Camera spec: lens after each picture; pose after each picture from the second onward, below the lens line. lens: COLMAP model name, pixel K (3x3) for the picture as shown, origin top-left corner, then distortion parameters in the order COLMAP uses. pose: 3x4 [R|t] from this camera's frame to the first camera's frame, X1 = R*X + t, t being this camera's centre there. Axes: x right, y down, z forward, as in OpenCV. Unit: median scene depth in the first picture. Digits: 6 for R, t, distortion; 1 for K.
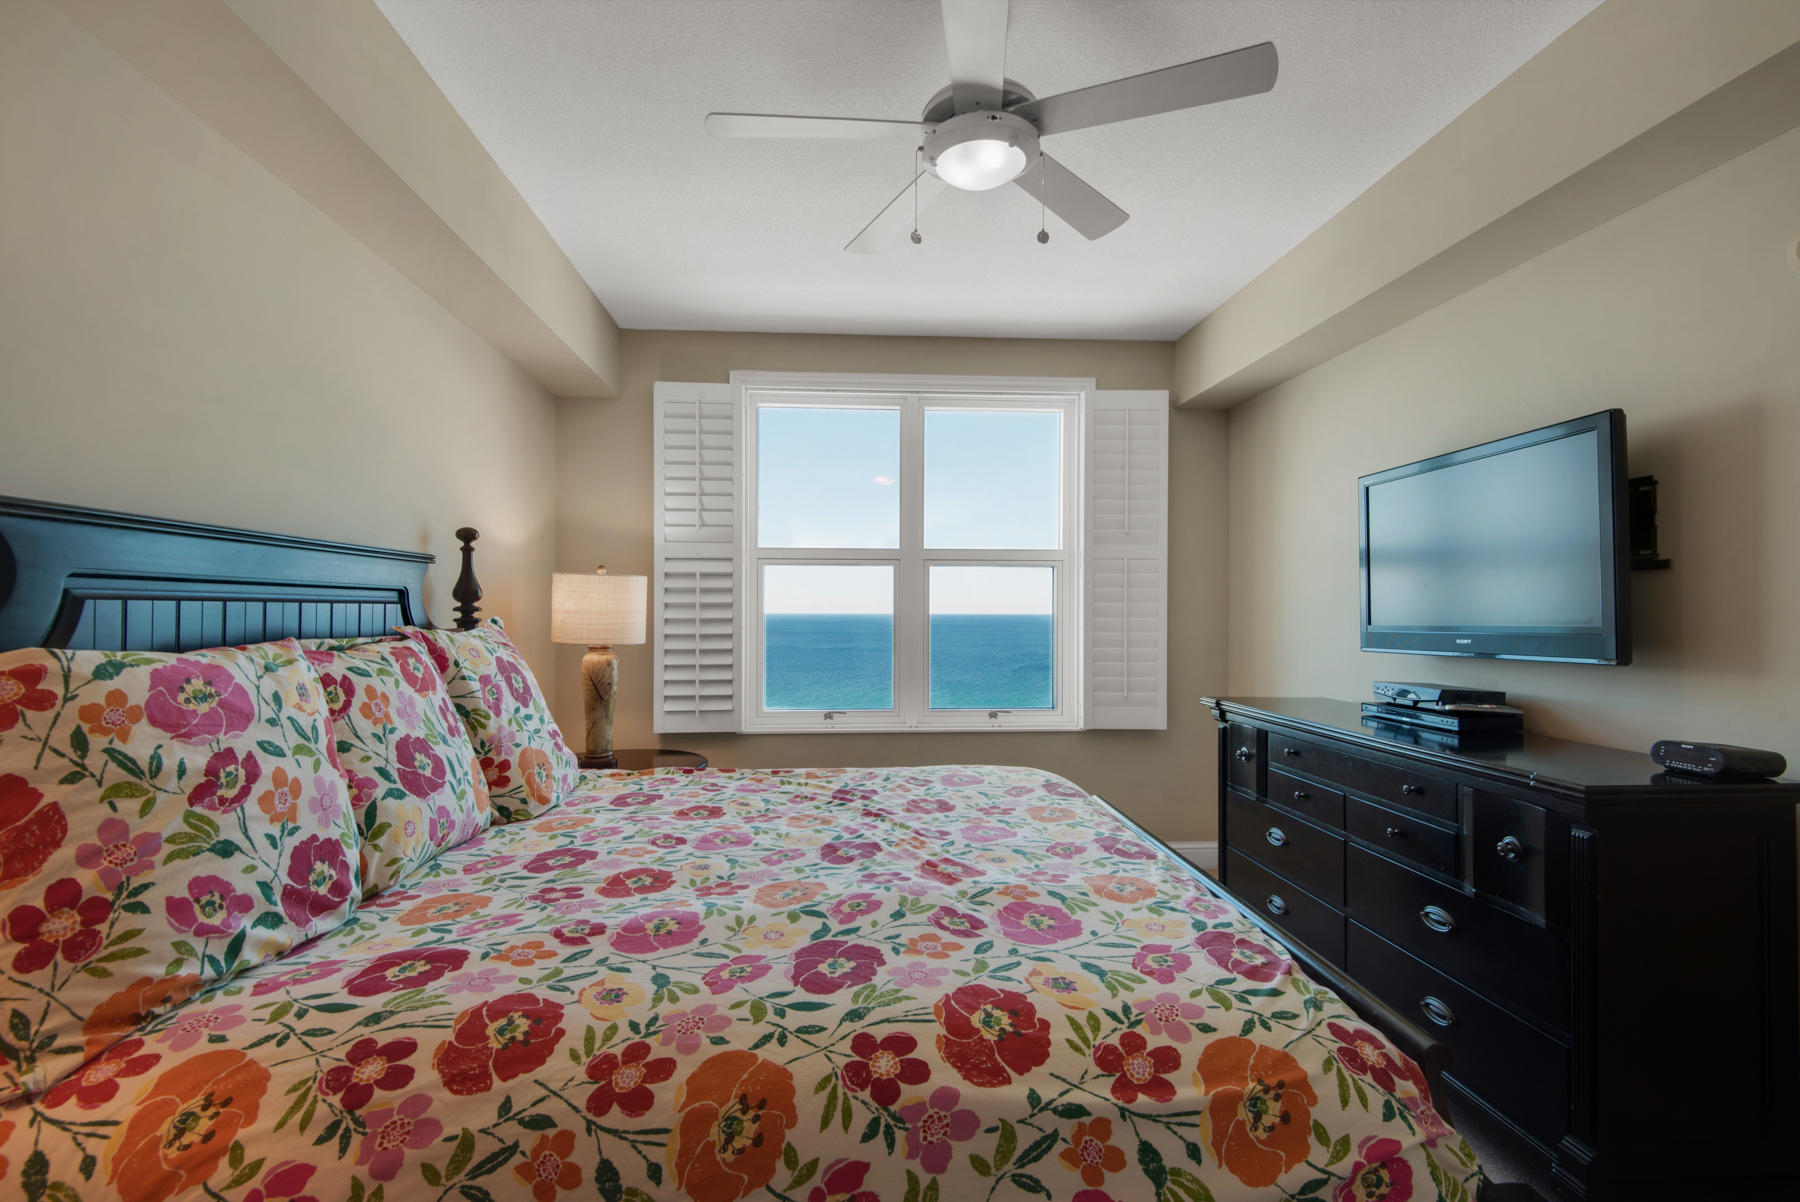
lens RADIAL K [[810.6, 0, 898.5], [0, 810.6, 597.0], [0, 0, 1]] dist [0.023877, -0.010836]
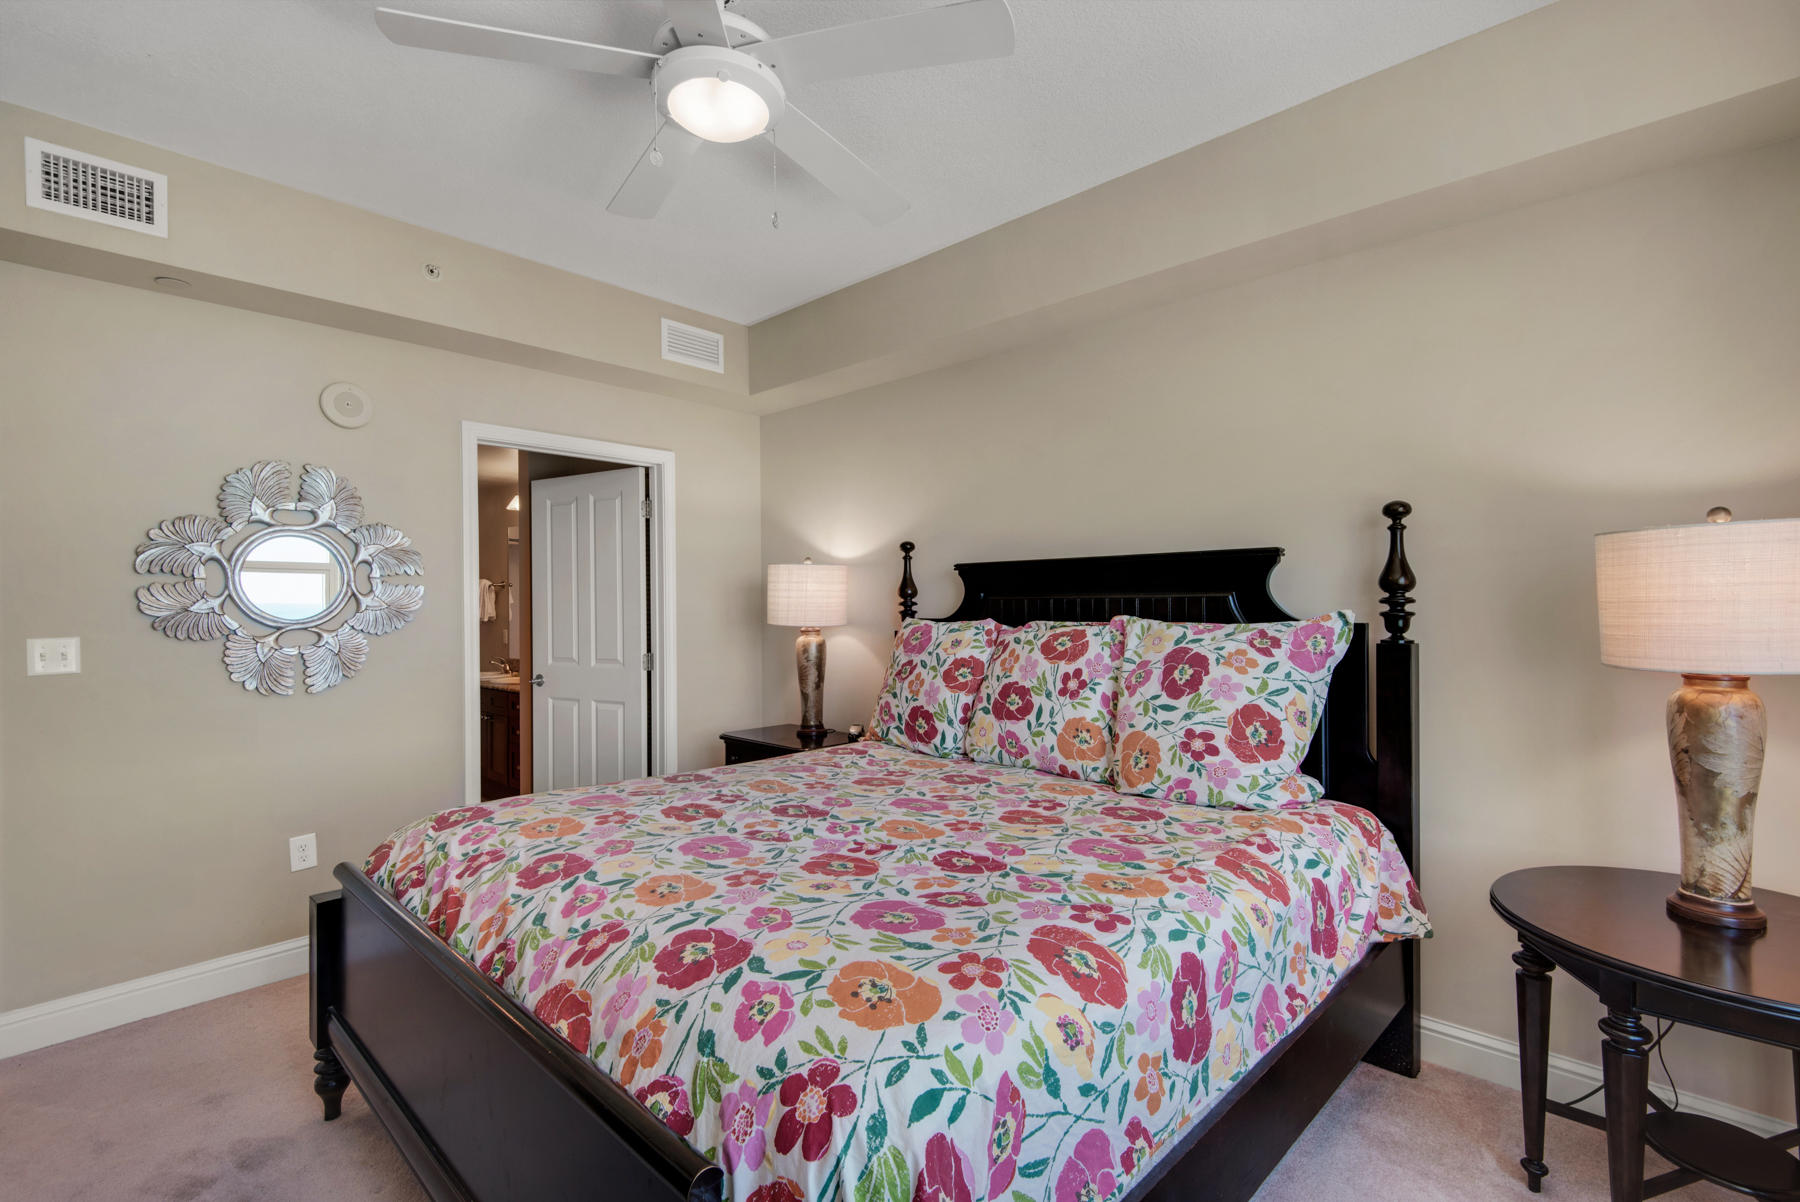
lens RADIAL K [[810.6, 0, 893.5], [0, 810.6, 598.9], [0, 0, 1]] dist [0.023877, -0.010836]
pose [[-0.746312, -0.003881, -0.665585, 0.806007], [0.014858, 0.999637, -0.022489, 0.049627], [0.665431, -0.026674, -0.745983, 2.590776]]
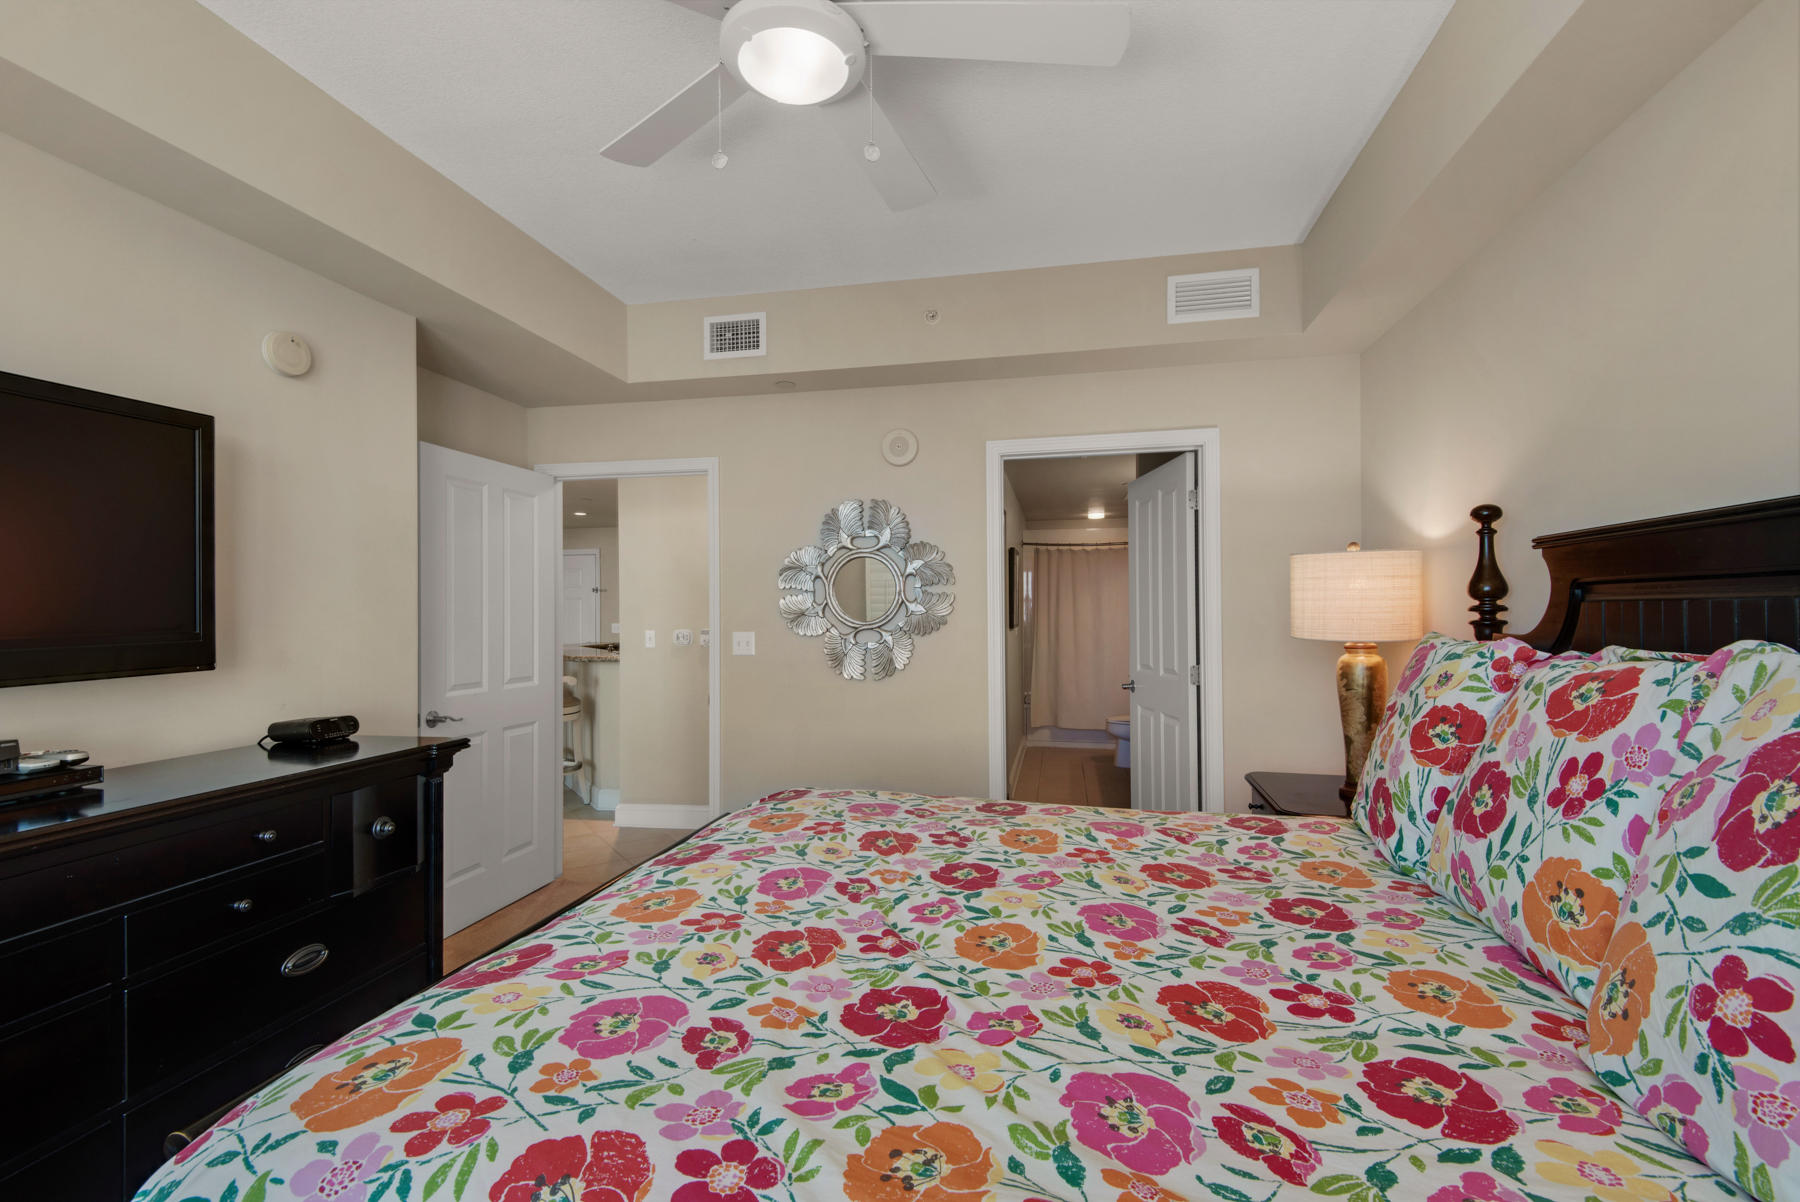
lens RADIAL K [[810.6, 0, 899.4], [0, 810.6, 601.6], [0, 0, 1]] dist [0.023877, -0.010836]
pose [[-0.958483, 0.005922, 0.285089, -0.333458], [-0.002278, 0.999593, -0.028423, 0.040587], [-0.285142, -0.027892, -0.958079, 2.514282]]
